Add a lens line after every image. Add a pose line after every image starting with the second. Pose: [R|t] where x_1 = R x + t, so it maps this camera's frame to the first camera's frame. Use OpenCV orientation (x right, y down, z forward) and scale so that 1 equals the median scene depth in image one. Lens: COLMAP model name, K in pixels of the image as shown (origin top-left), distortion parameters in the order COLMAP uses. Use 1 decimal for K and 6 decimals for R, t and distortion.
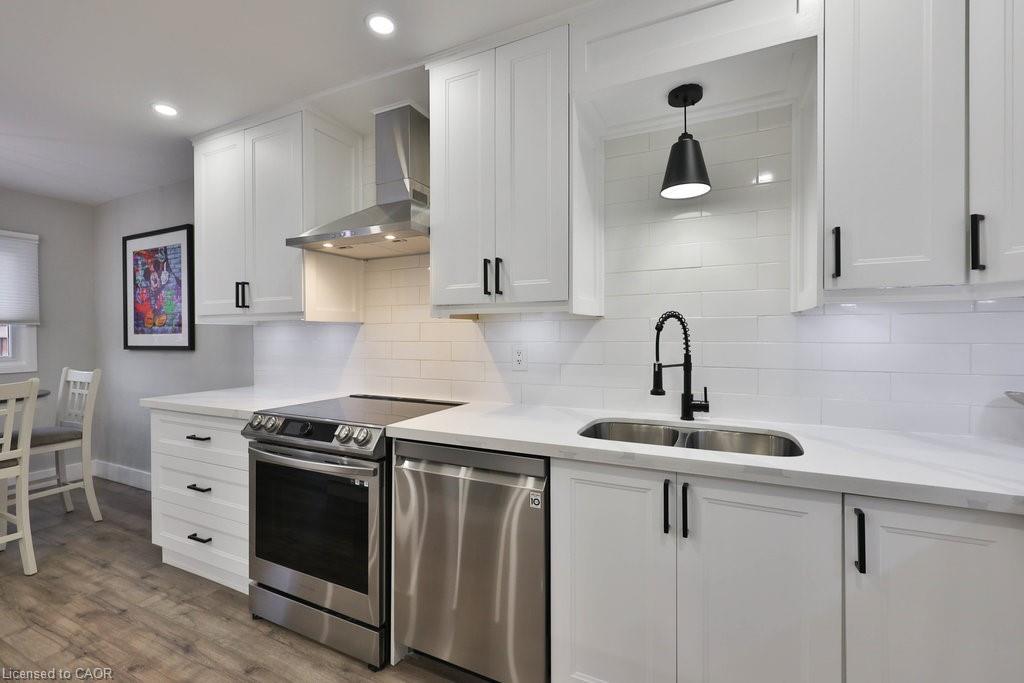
lens RADIAL K [[440.1, 0, 503.7], [0, 440.1, 339.3], [0, 0, 1]] dist [0.002027, 0.000852]
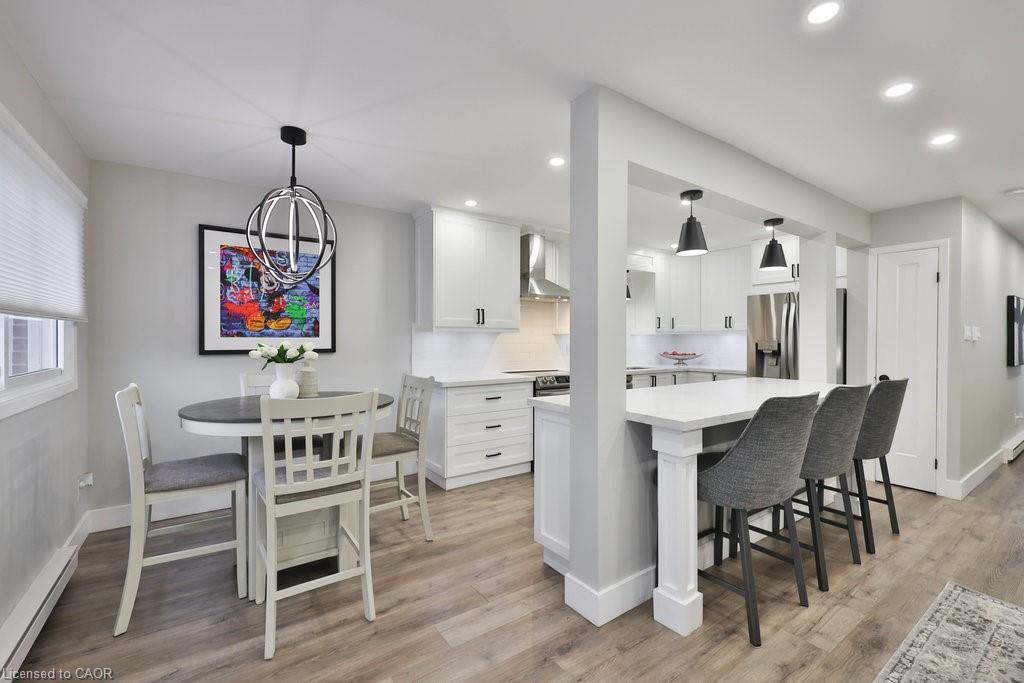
lens RADIAL K [[440.1, 0, 511.8], [0, 440.1, 341.3], [0, 0, 1]] dist [0.002027, 0.000852]
pose [[0.474566, -0.001459, 0.880219, -2.039501], [-0.000533, 0.999998, 0.001945, -0.008124], [-0.880220, -0.001393, 0.474564, 0.086094]]
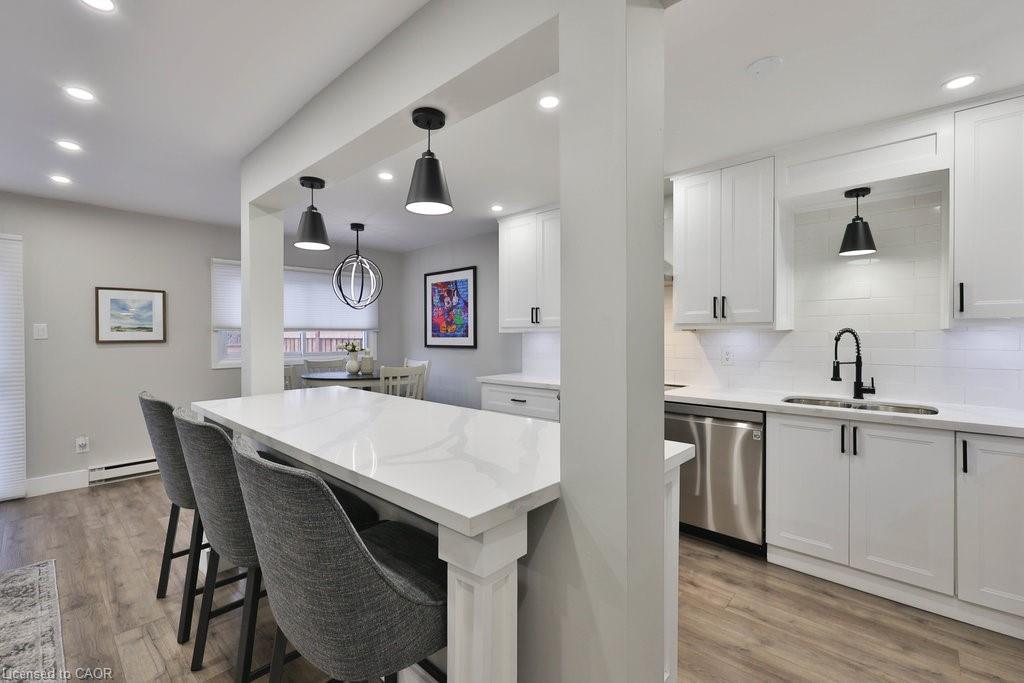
lens RADIAL K [[440.1, 0, 507.4], [0, 440.1, 338.5], [0, 0, 1]] dist [0.002027, 0.000852]
pose [[0.958342, 0.004198, -0.285591, -0.227987], [-0.003771, 0.999991, 0.002046, -0.018057], [0.285597, -0.000884, 0.958349, -0.590829]]
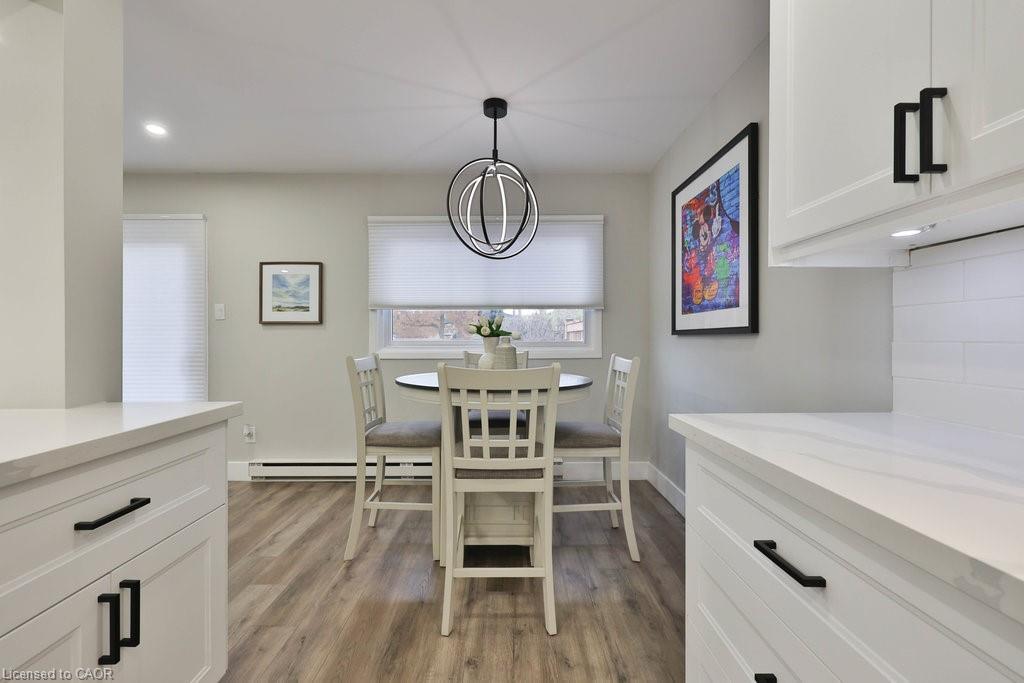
lens RADIAL K [[440.1, 0, 514.6], [0, 440.1, 338.9], [0, 0, 1]] dist [0.002027, 0.000852]
pose [[0.456983, 0.006943, -0.889448, -0.444150], [-0.006776, 0.999968, 0.004325, 0.043827], [0.889449, 0.004051, 0.457016, 0.598609]]
